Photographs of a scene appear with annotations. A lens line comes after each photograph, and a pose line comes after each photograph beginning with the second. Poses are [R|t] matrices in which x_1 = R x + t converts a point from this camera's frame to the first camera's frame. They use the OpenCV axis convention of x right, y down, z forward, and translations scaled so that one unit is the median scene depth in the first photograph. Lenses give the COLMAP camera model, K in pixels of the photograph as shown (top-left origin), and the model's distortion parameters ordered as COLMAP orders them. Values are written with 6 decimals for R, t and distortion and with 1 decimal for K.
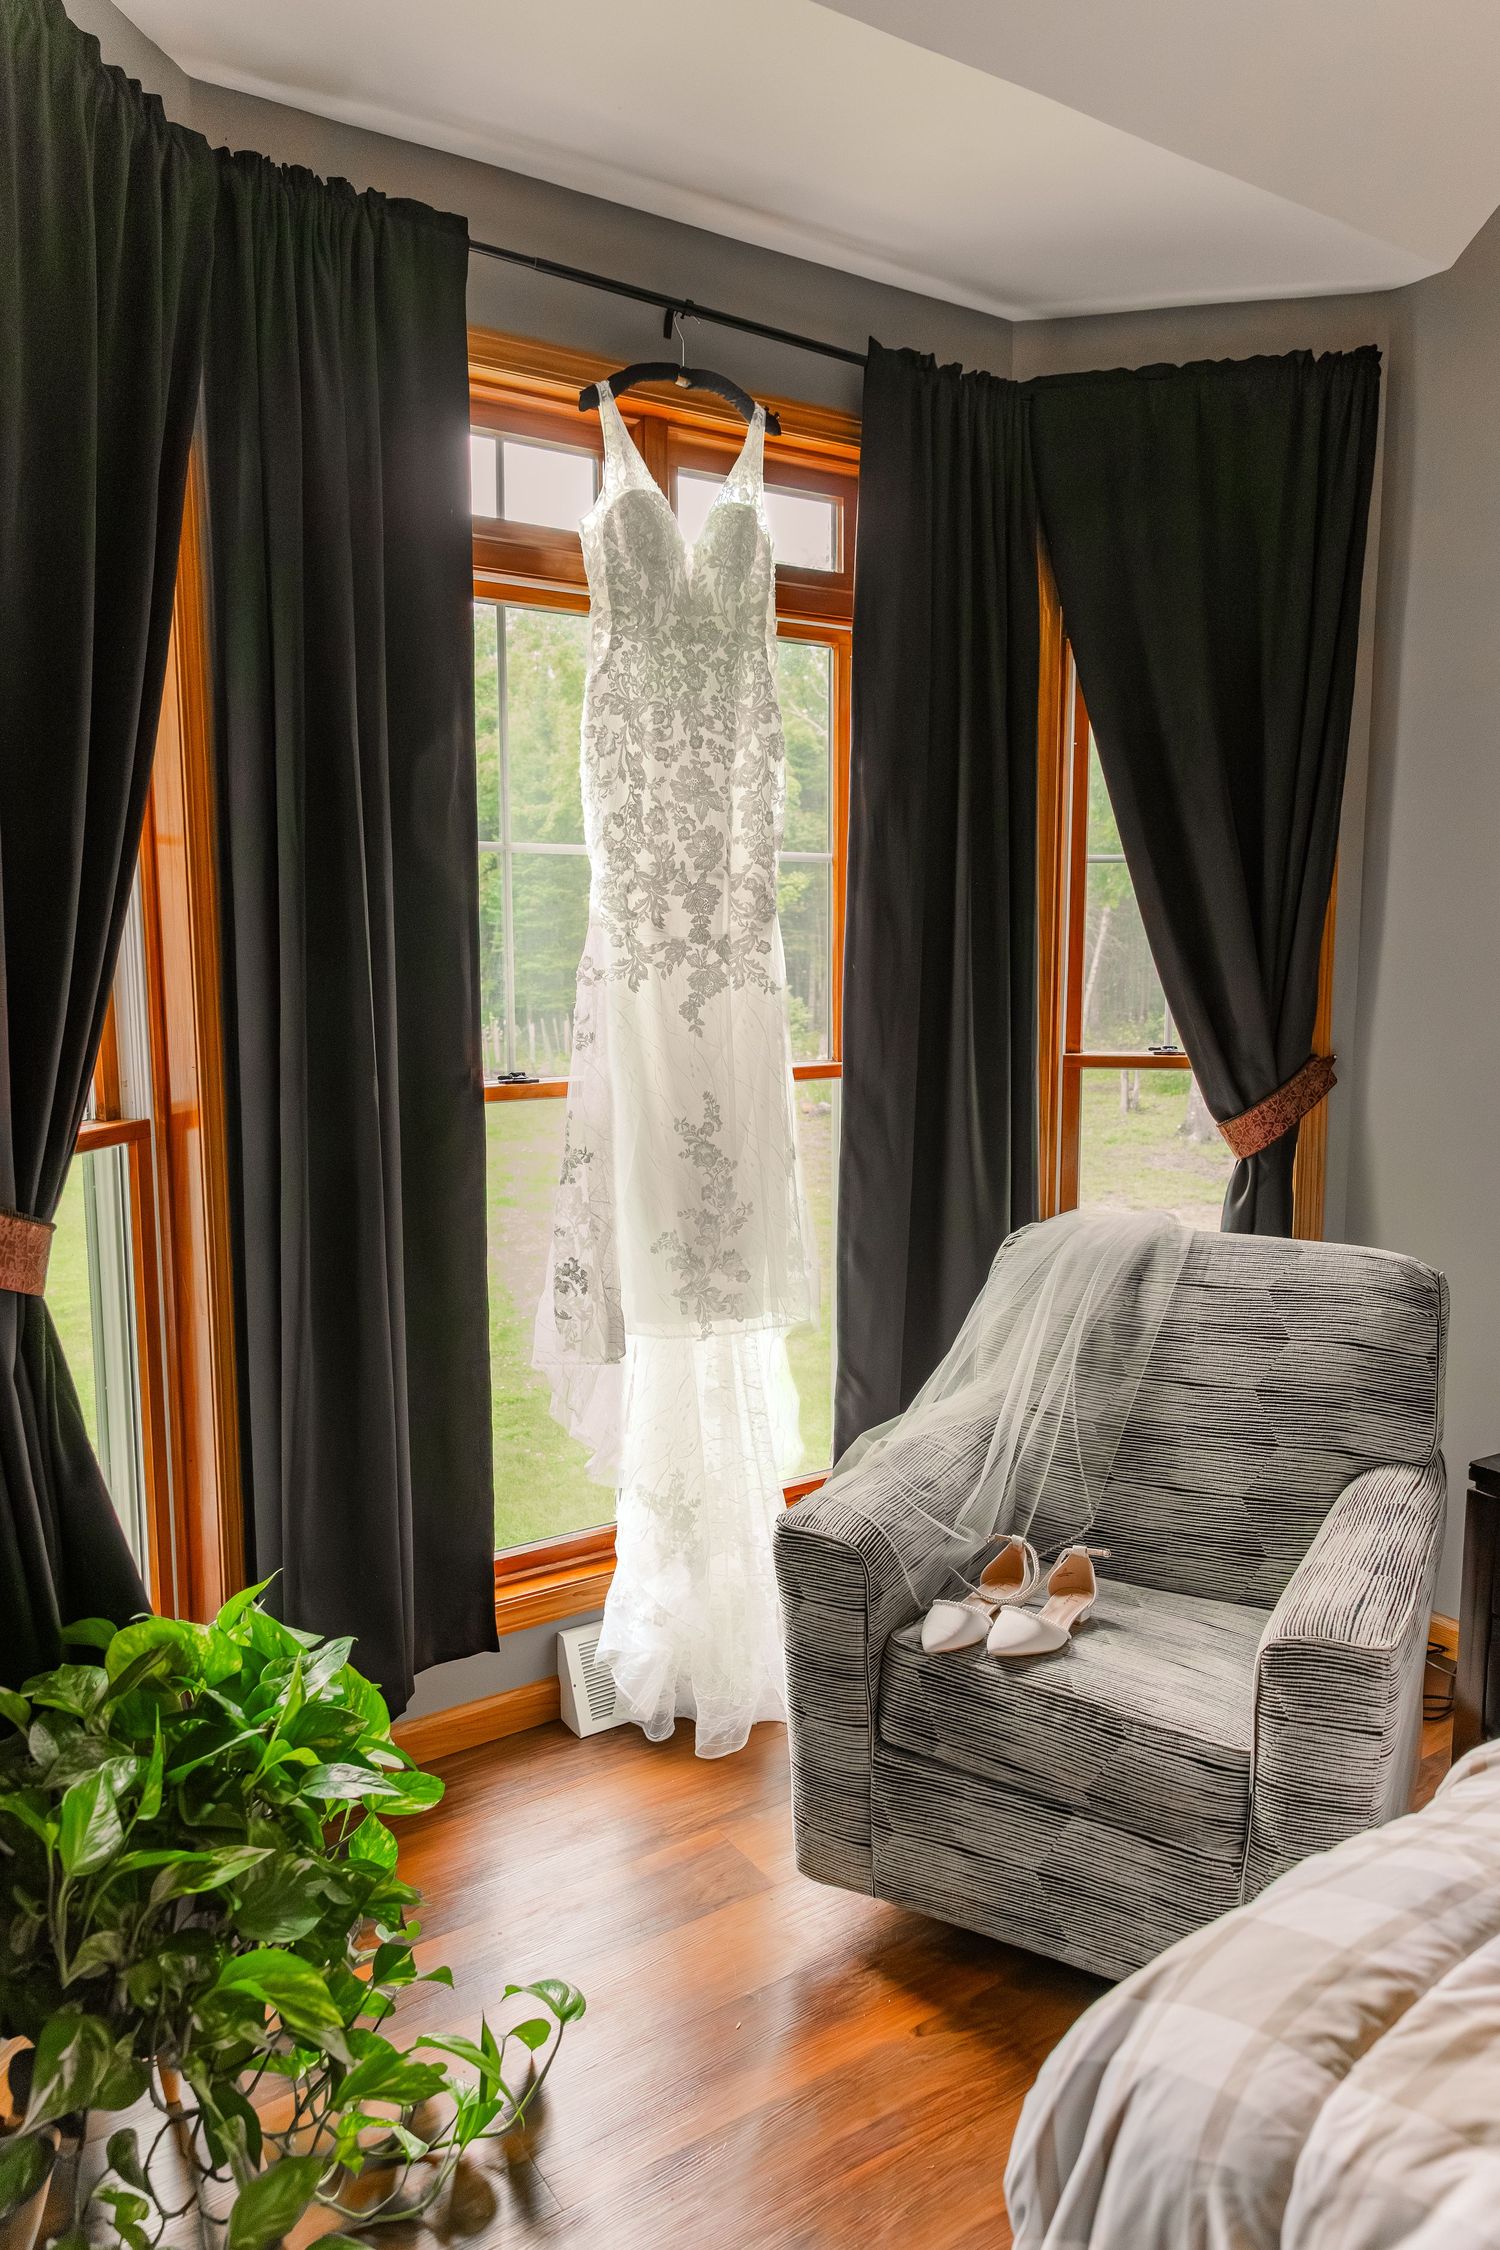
lens RADIAL K [[1525.7, 0, 750.0], [0, 1525.7, 1125.0], [0, 0, 1]] dist [0.045839, -0.000236]
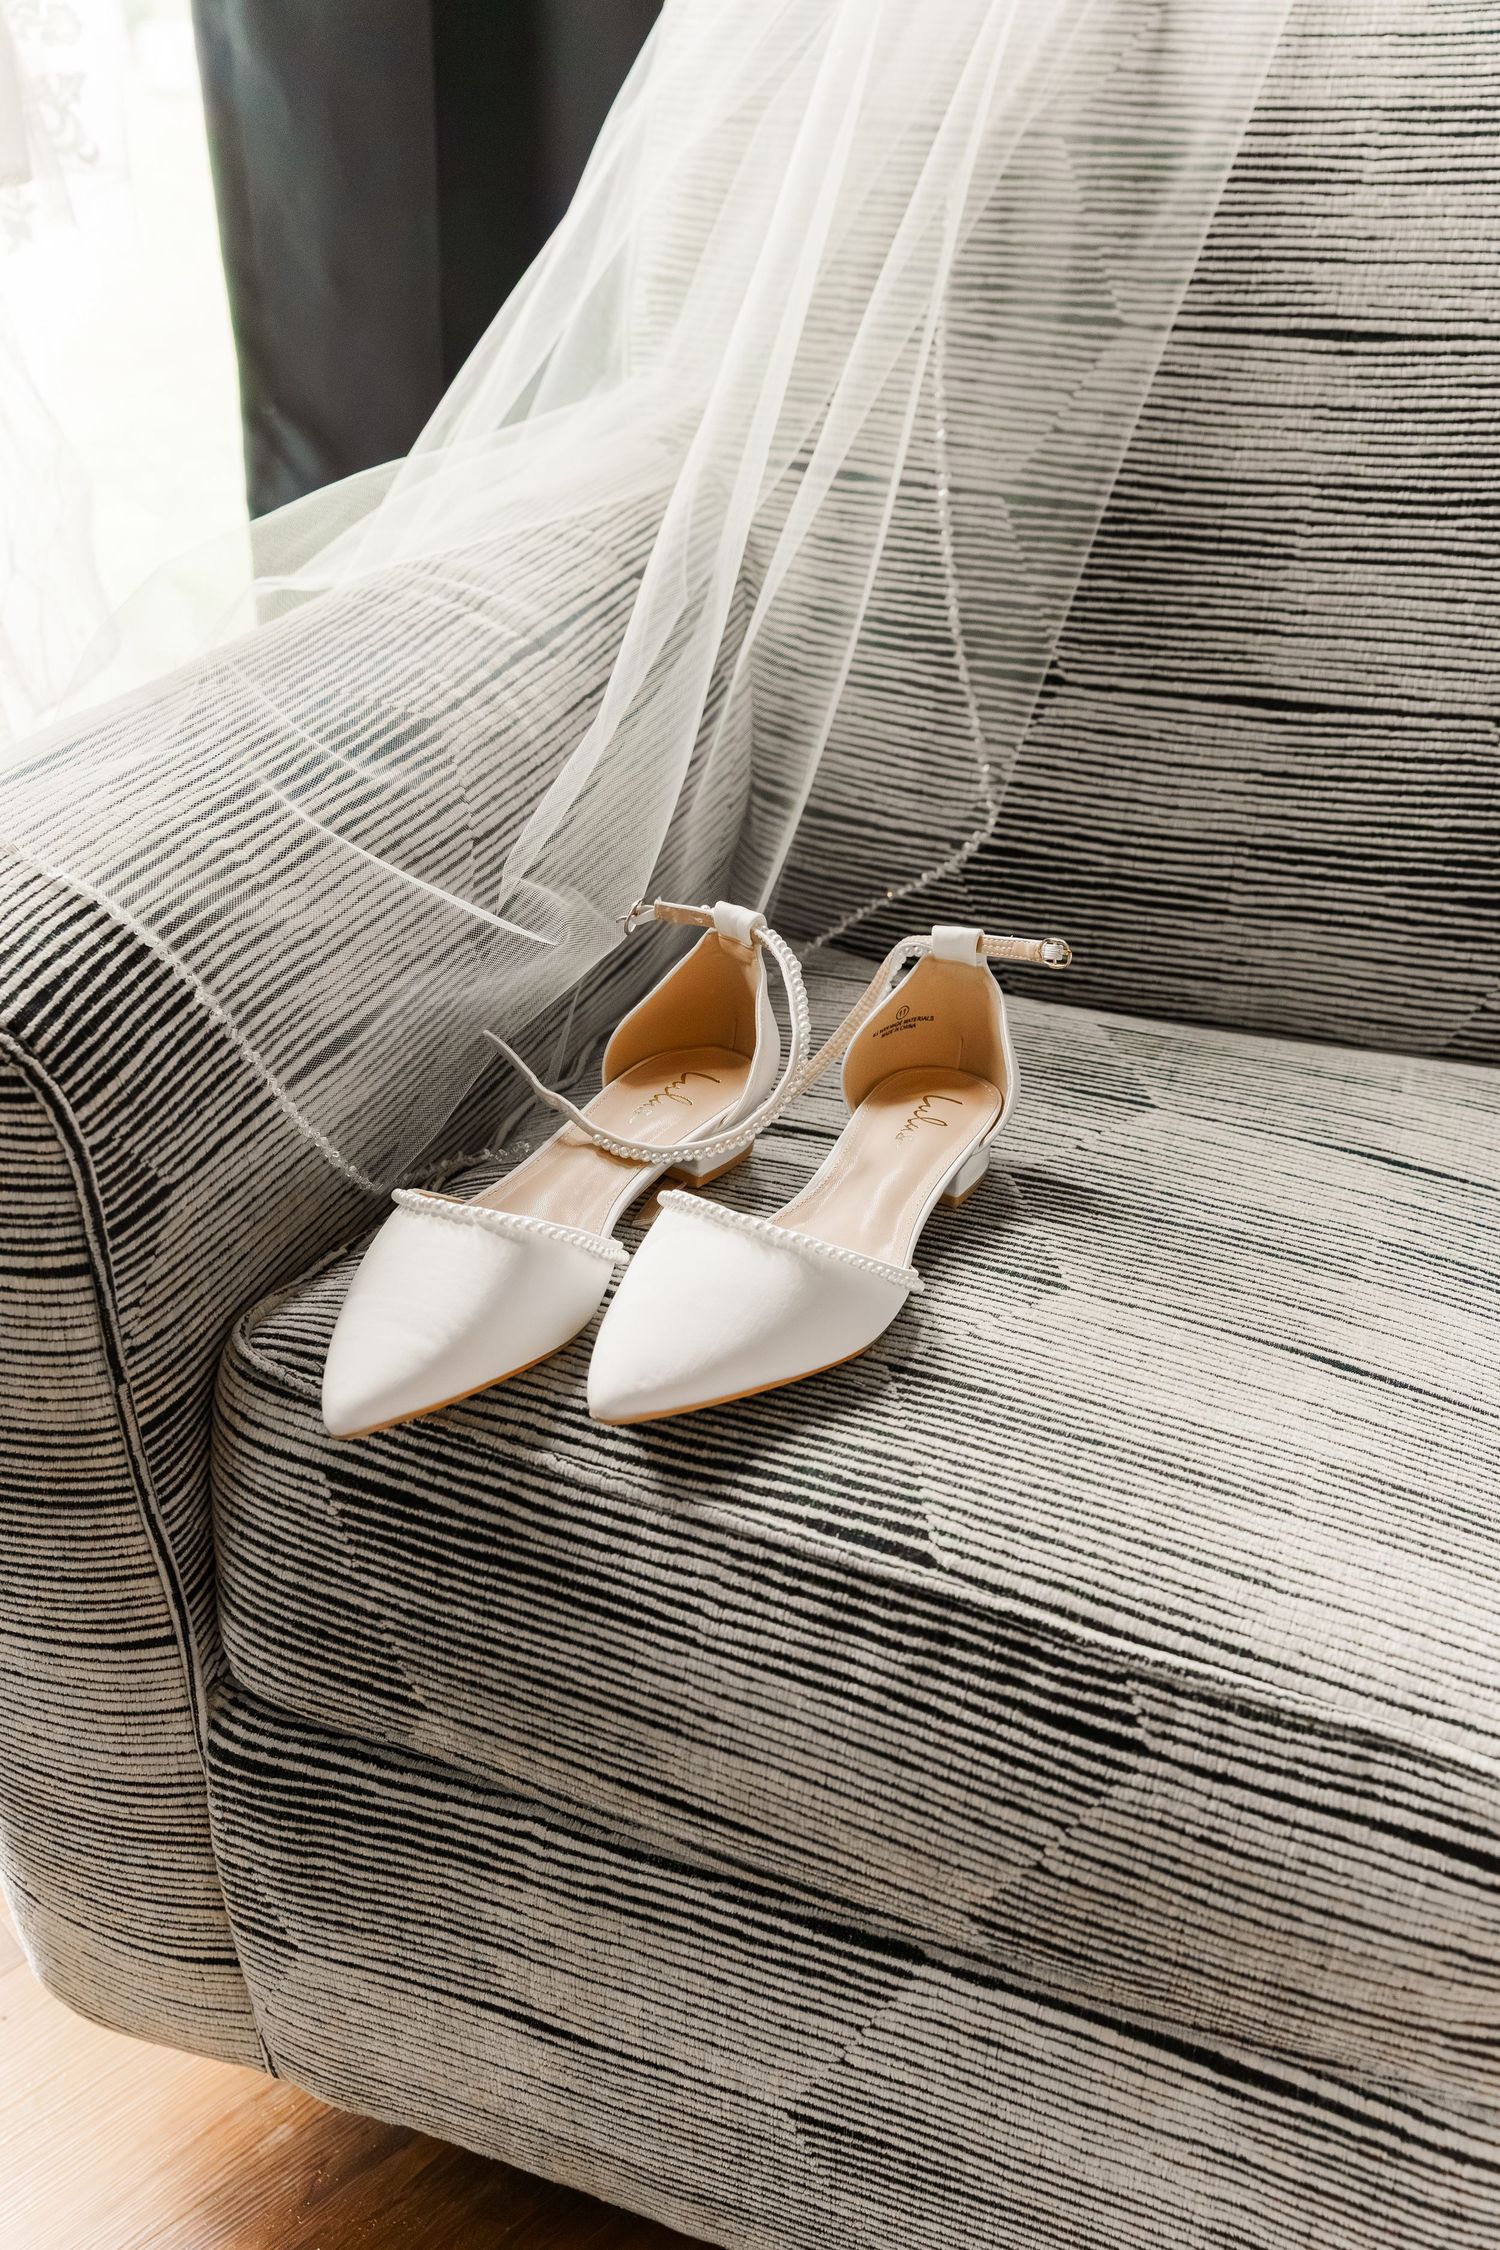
lens RADIAL K [[2348.3, 0, 750.0], [0, 2348.3, 1125.0], [0, 0, 1]] dist [-0.016793, 0.003922]
pose [[0.989517, -0.072925, 0.124651, 0.118841], [0.017626, 0.917673, 0.396946, 0.134289], [-0.143336, -0.390587, 0.909338, 0.587468]]
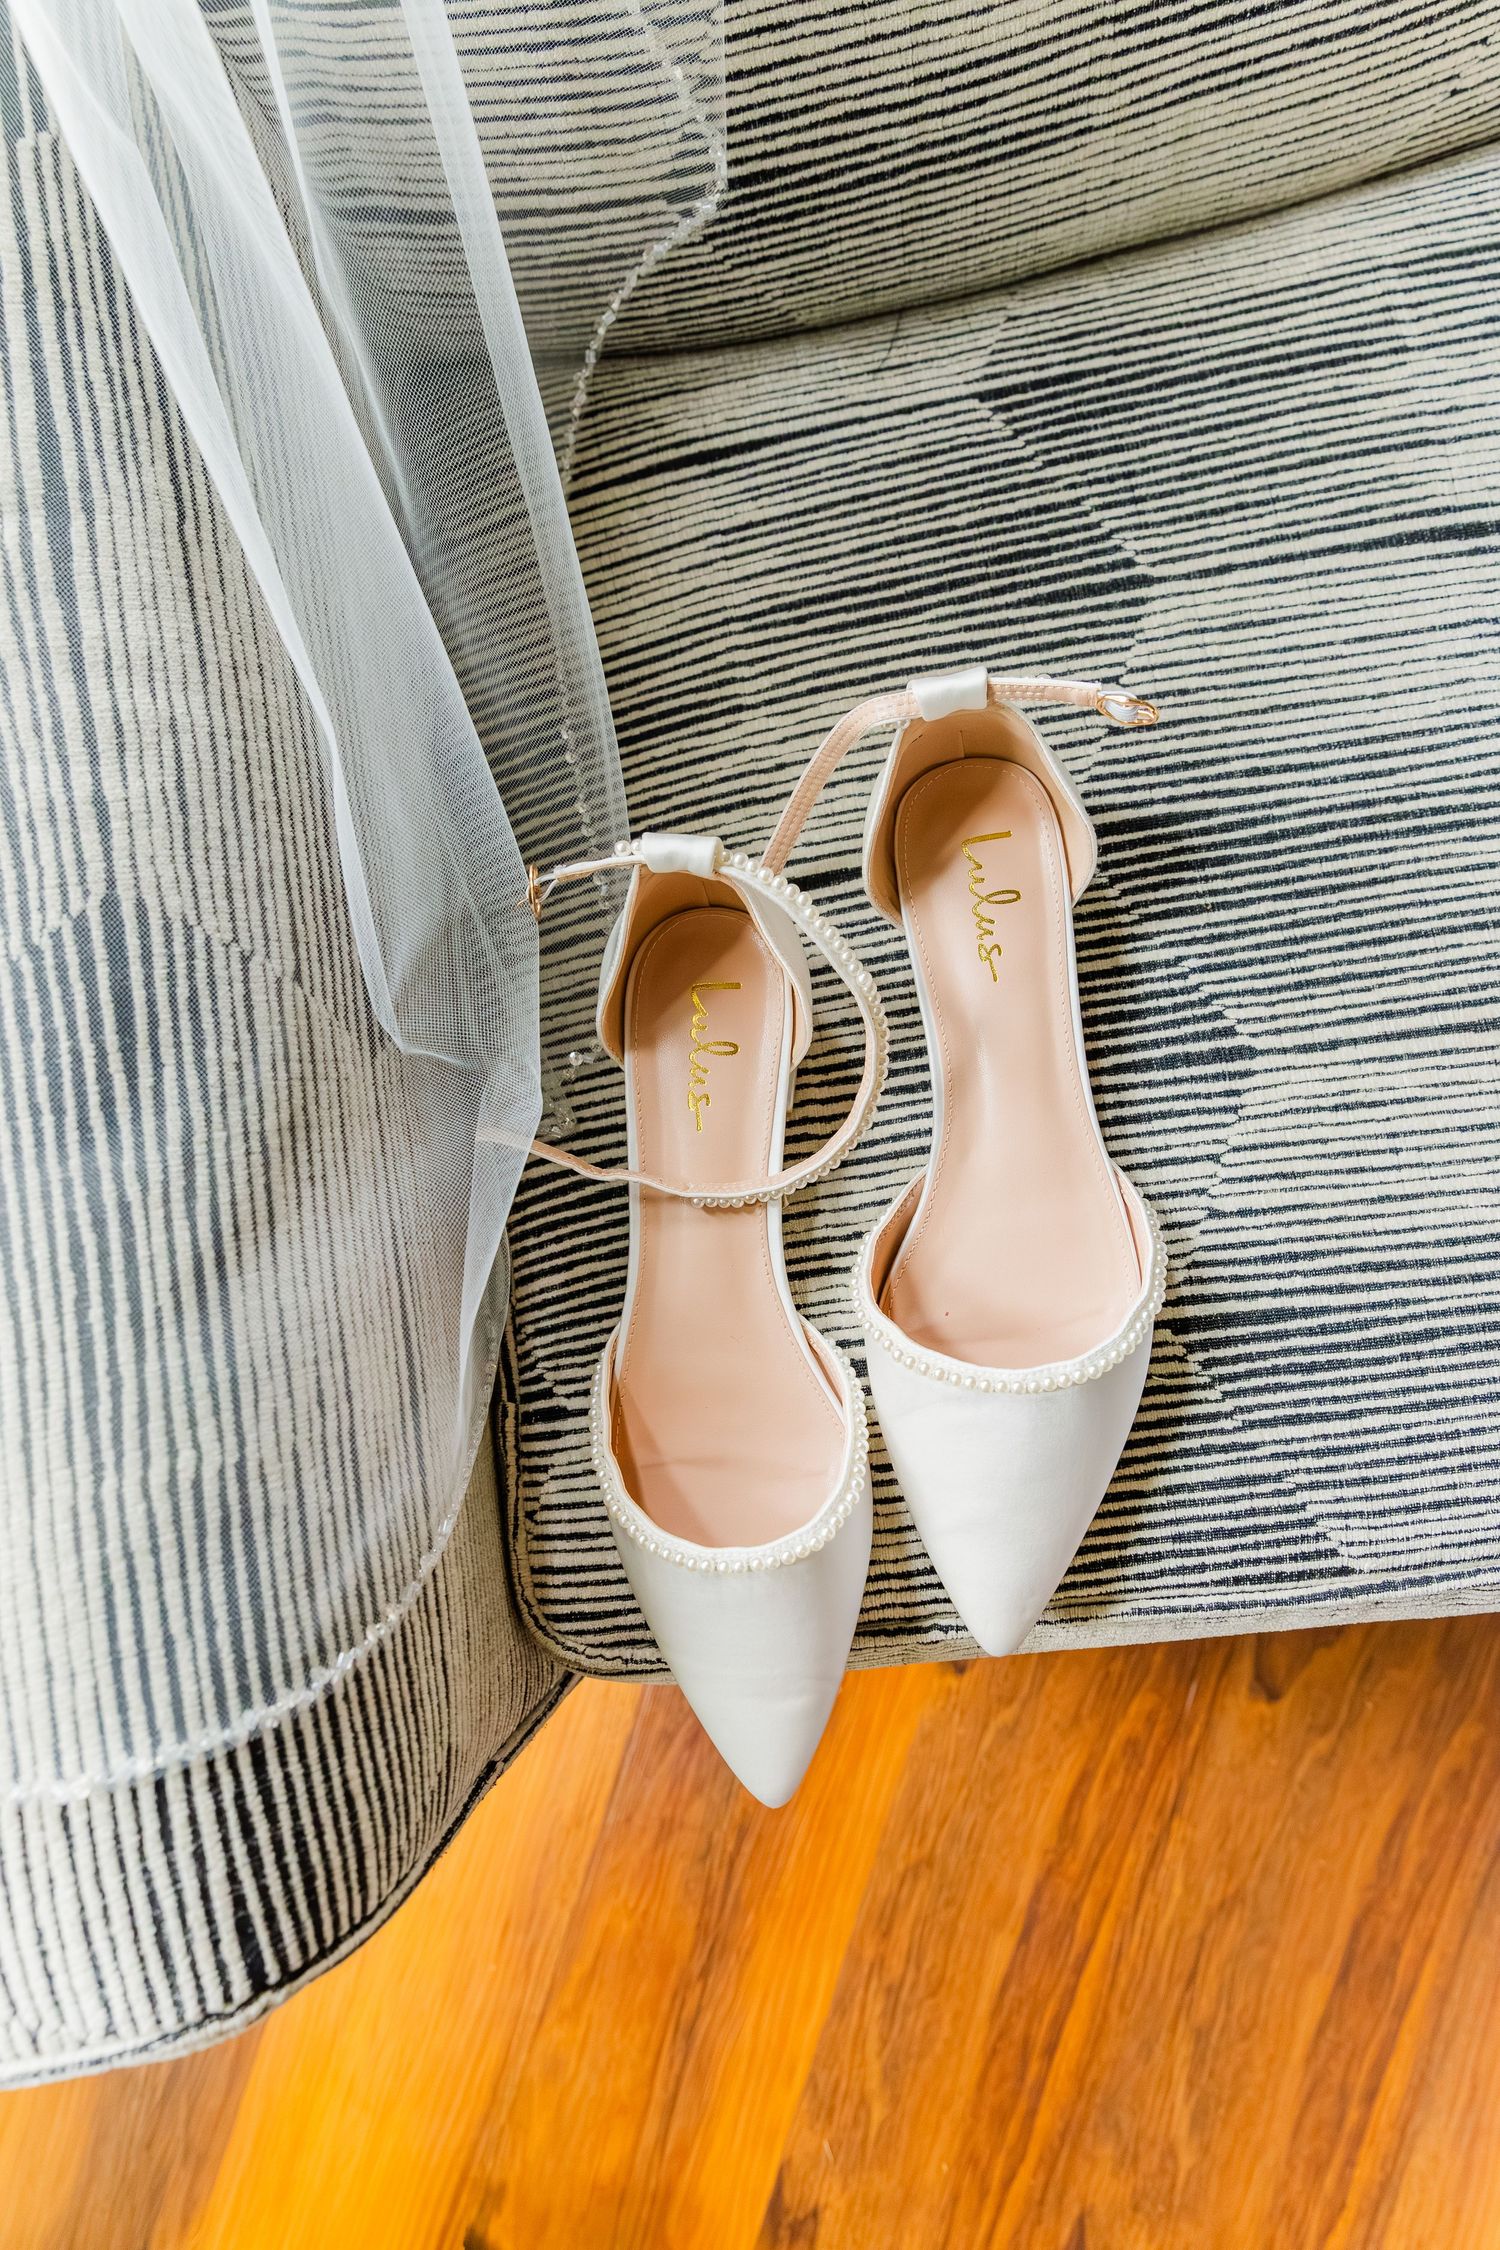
lens RADIAL K [[1542.4, 0, 750.0], [0, 1542.4, 1125.0], [0, 0, 1]] dist [0.002220, 0.001318]
pose [[0.770512, -0.633116, -0.073996, 0.169571], [0.200273, 0.130244, 0.971044, 0.087899], [-0.605146, -0.763021, 0.227151, 0.897941]]
